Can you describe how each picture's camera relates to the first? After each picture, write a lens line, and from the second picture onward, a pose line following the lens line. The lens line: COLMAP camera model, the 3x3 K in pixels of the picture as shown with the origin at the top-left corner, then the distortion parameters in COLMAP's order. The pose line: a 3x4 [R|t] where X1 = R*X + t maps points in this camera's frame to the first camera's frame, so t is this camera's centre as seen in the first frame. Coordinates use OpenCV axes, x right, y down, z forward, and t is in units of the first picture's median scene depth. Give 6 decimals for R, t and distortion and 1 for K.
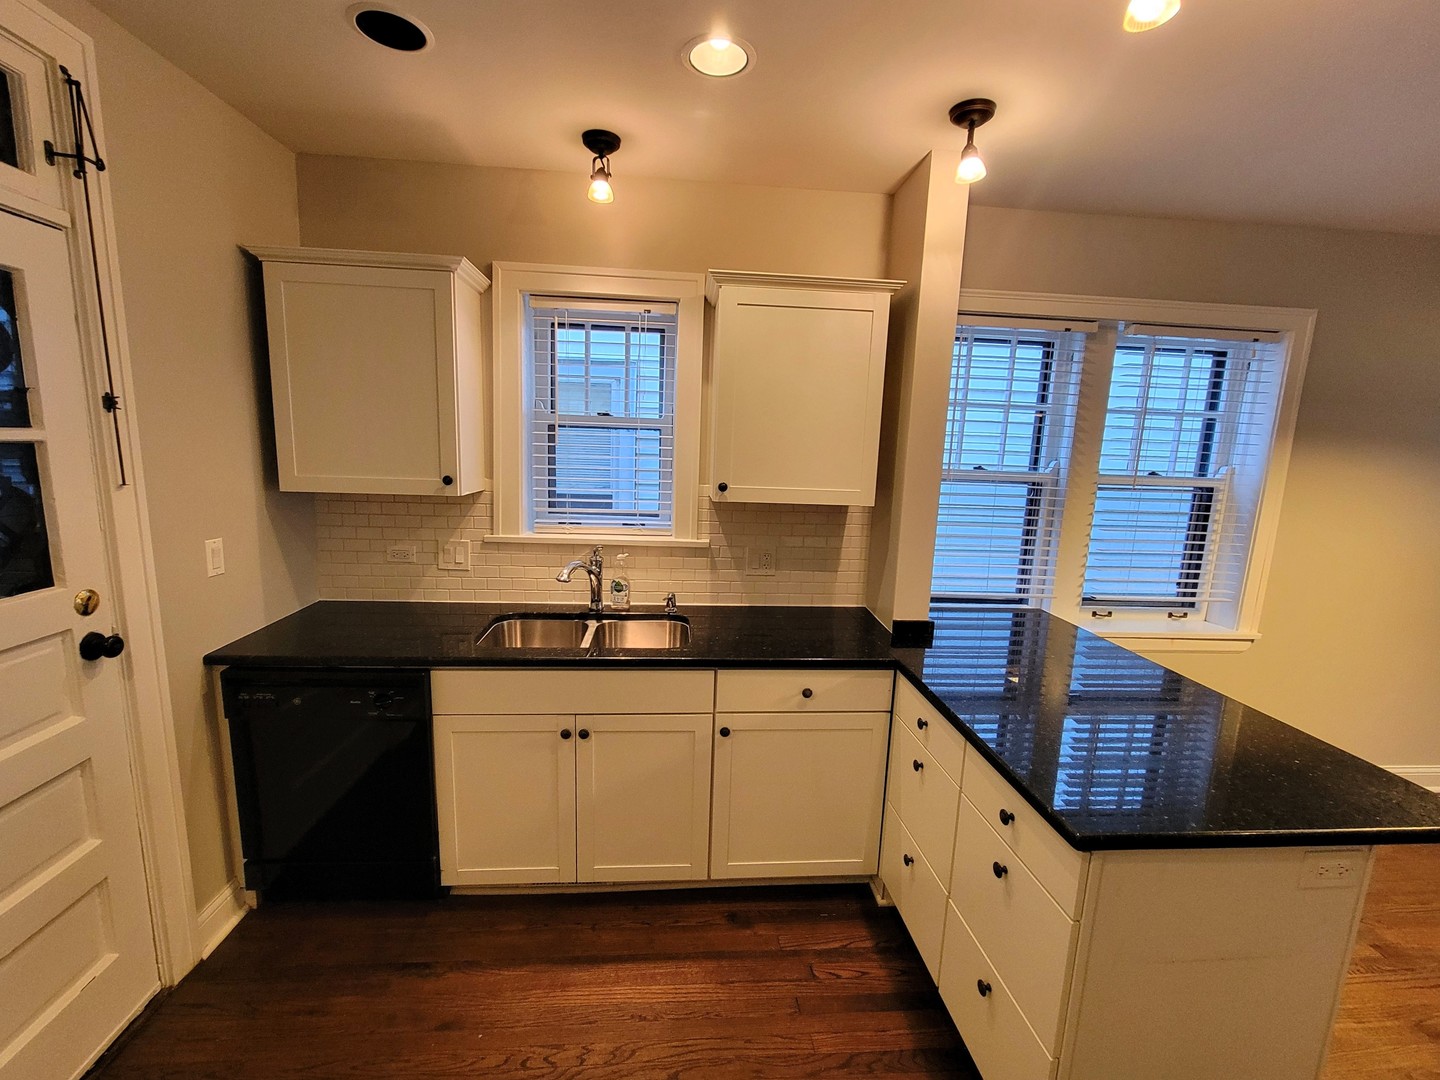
lens RADIAL K [[623.6, 0, 710.2], [0, 623.6, 538.1], [0, 0, 1]] dist [-0.000467, -0.000153]
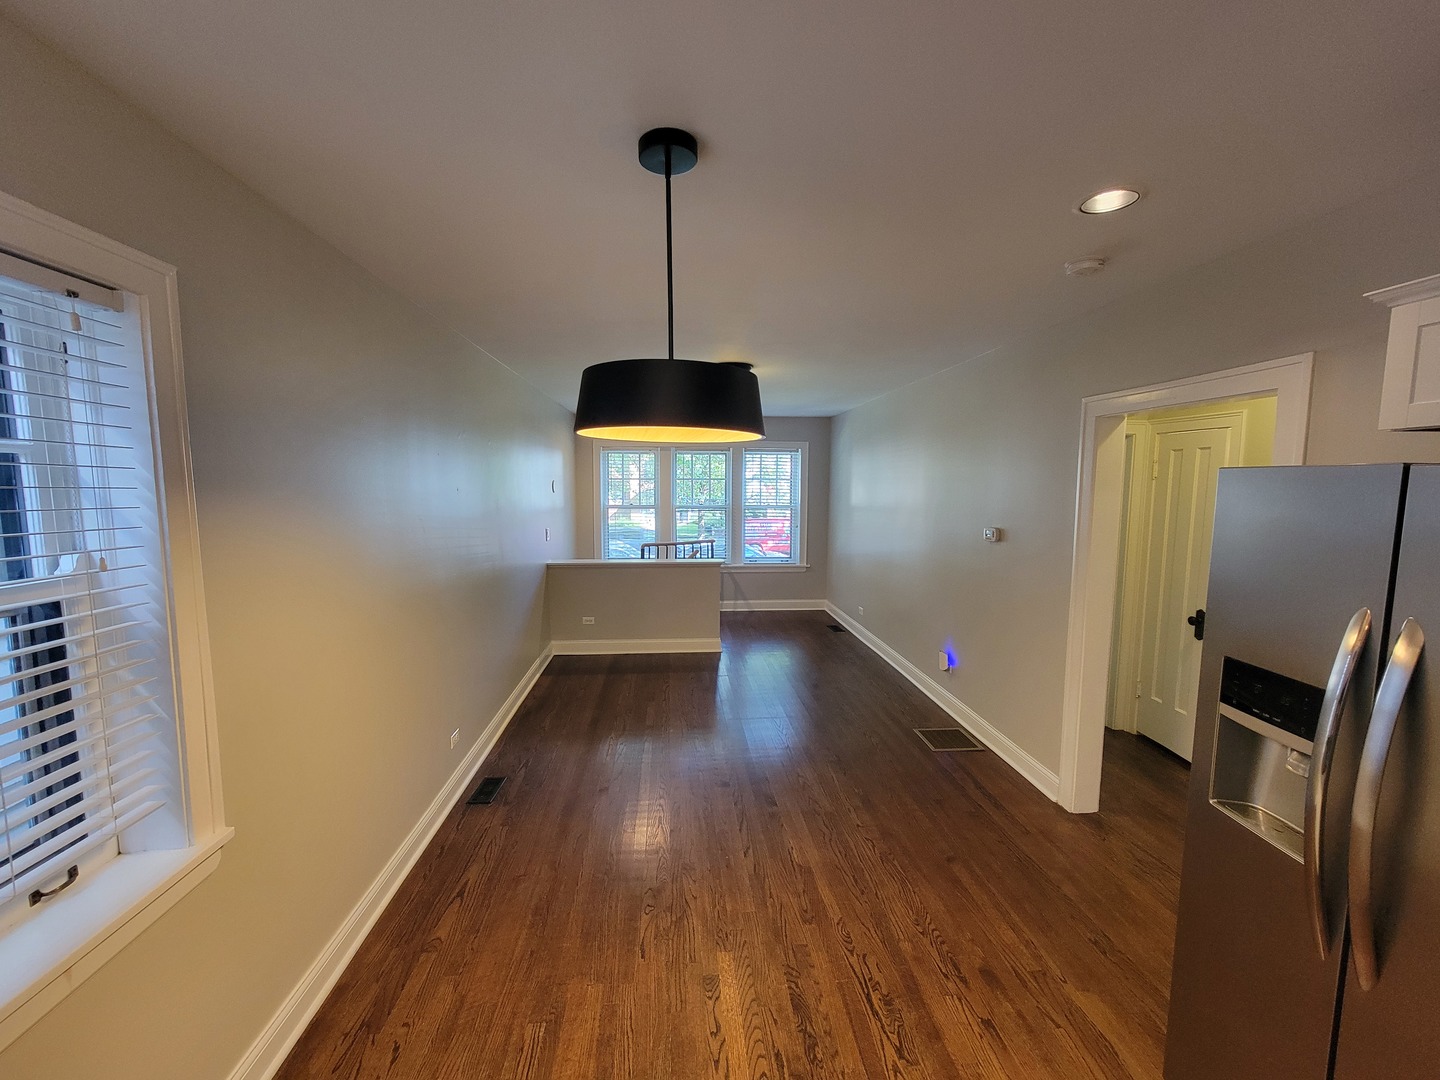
lens RADIAL K [[586.8, 0, 716.4], [0, 586.8, 538.9], [0, 0, 1]] dist [-0.004910, 0.000118]
pose [[-0.007304, -0.133706, 0.990994, 0.431403], [0.163686, 0.977494, 0.133090, -0.119863], [-0.986485, 0.163184, 0.014746, 0.570922]]
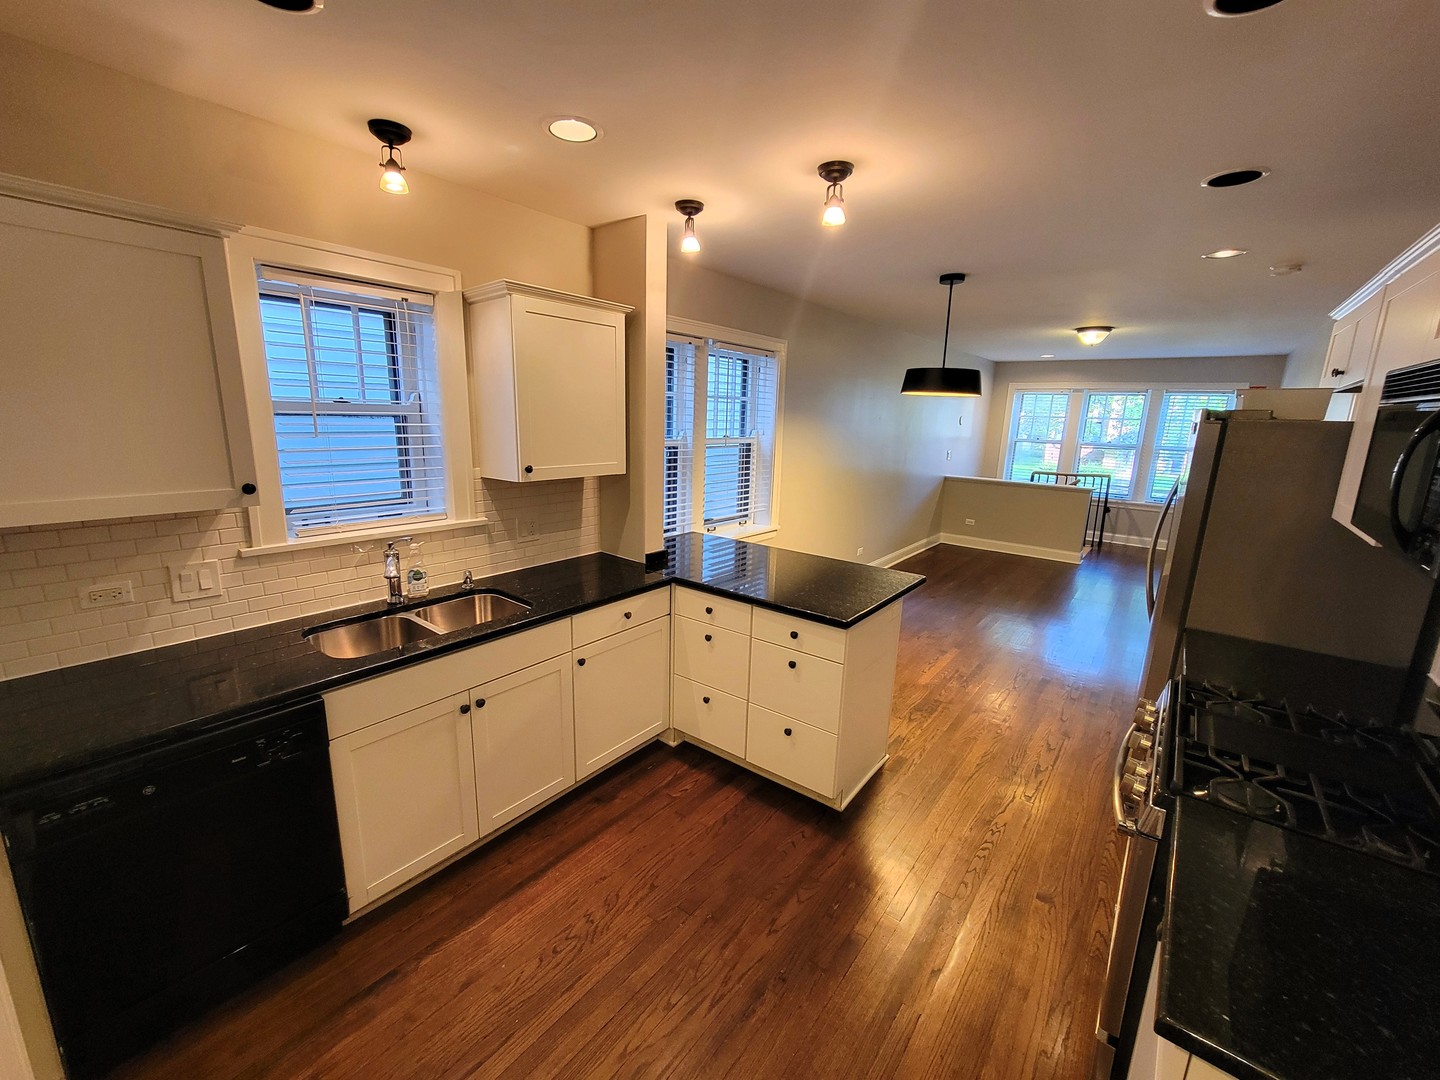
lens RADIAL K [[598.9, 0, 715.0], [0, 598.9, 541.1], [0, 0, 1]] dist [0.001862, 0.000570]
pose [[0.675093, -0.172671, 0.717241, -0.512532], [0.117716, 0.984979, 0.126329, -0.043378], [-0.728280, -0.000853, 0.685279, -0.025713]]
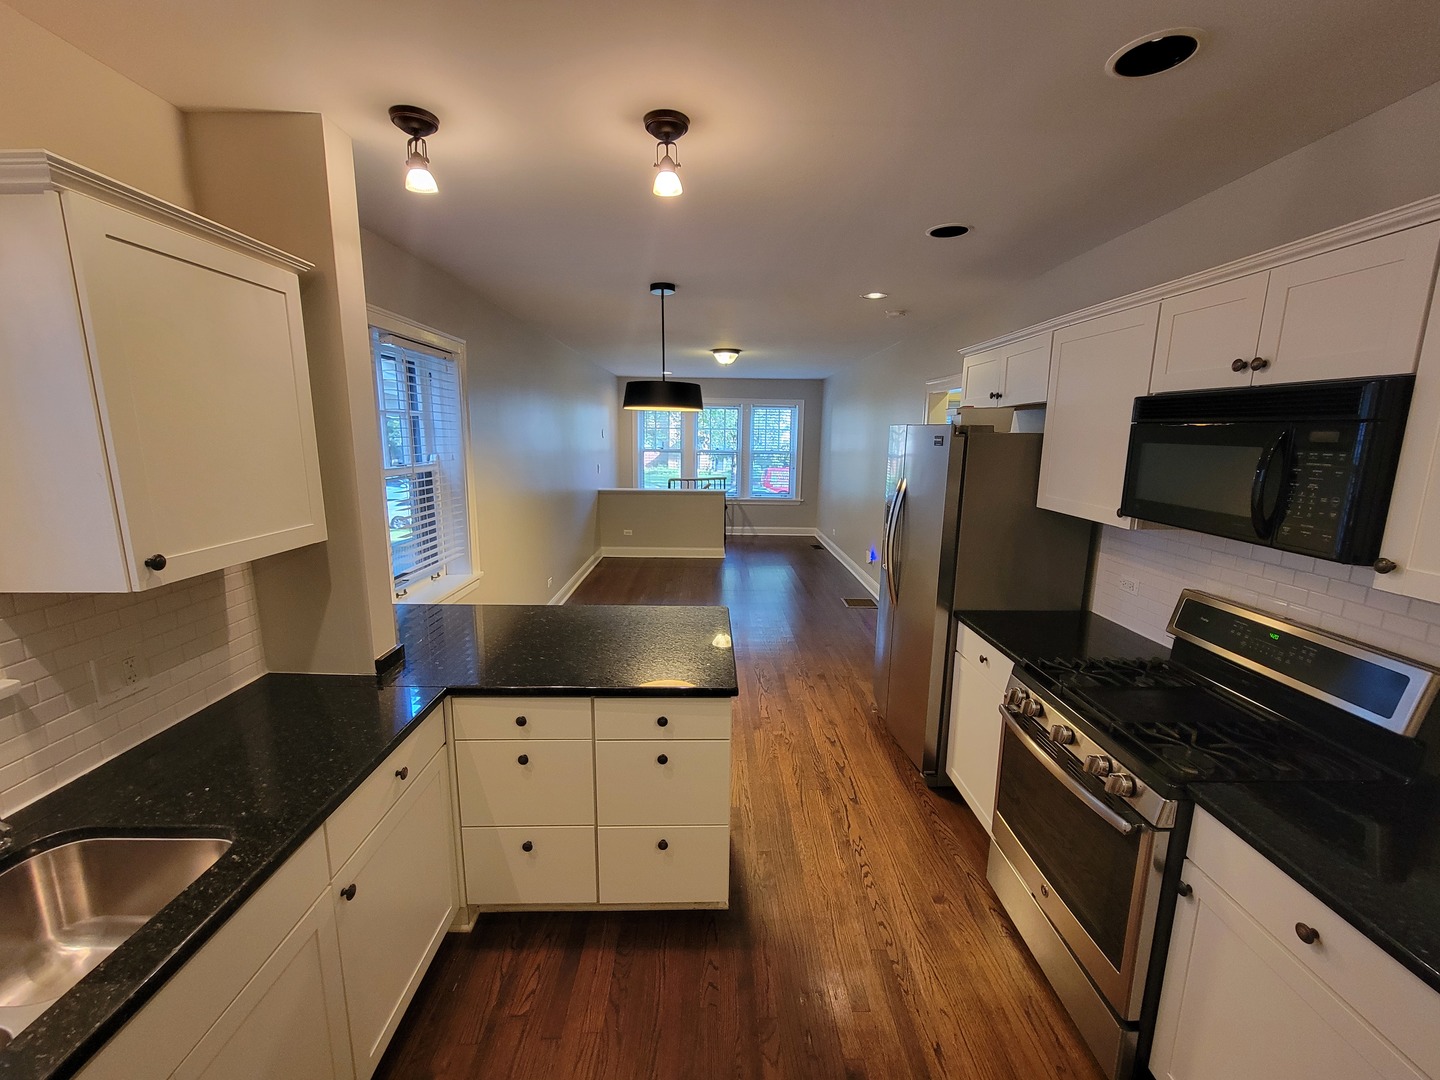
lens RADIAL K [[598.7, 0, 721.9], [0, 598.7, 542.2], [0, 0, 1]] dist [-0.001022, 0.000471]
pose [[0.054116, -0.216402, 0.974803, -0.430809], [0.155144, 0.966201, 0.205879, -0.117081], [-0.986409, 0.140094, 0.085860, 0.389102]]
